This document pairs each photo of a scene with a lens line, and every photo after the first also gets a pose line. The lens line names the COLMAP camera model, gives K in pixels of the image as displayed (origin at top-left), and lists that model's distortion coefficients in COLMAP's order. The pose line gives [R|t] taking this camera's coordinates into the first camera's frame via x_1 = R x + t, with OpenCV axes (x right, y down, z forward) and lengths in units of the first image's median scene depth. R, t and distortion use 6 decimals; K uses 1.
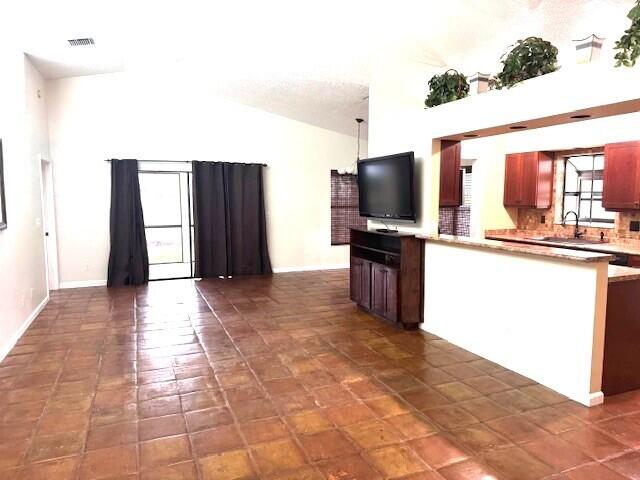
lens RADIAL K [[454.2, 0, 322.4], [0, 454.2, 250.2], [0, 0, 1]] dist [0.013389, -0.004552]
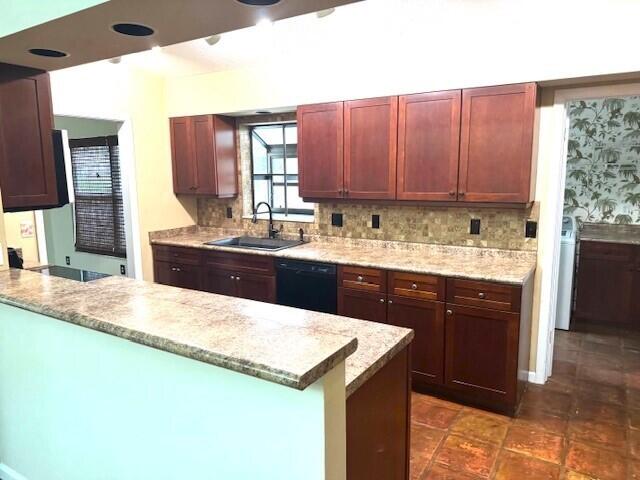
lens RADIAL K [[454.2, 0, 321.1], [0, 454.2, 240.1], [0, 0, 1]] dist [0.013389, -0.004552]
pose [[0.813900, -0.088247, 0.574264, 0.198059], [0.072767, 0.996098, 0.049937, -0.052035], [-0.576430, 0.001144, 0.817146, 0.350522]]
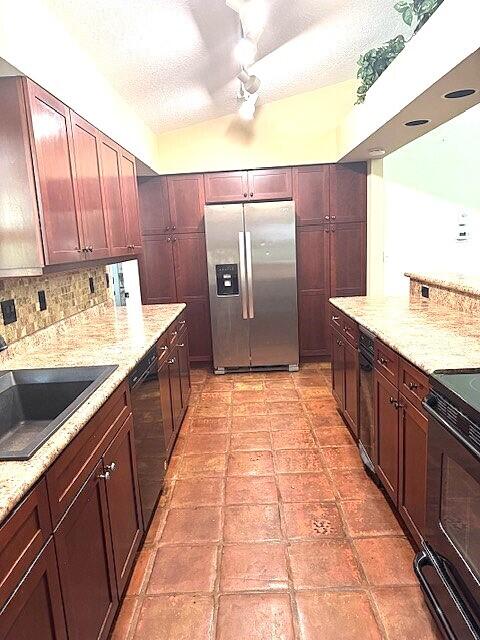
lens RADIAL K [[454.2, 0, 239.5], [0, 454.2, 319.8], [0, 0, 1]] dist [0.013389, -0.004552]
pose [[-0.921547, -0.016642, 0.387910, 0.295913], [0.100325, 0.954946, 0.279309, -0.123394], [-0.375081, 0.296313, -0.878358, 1.133070]]
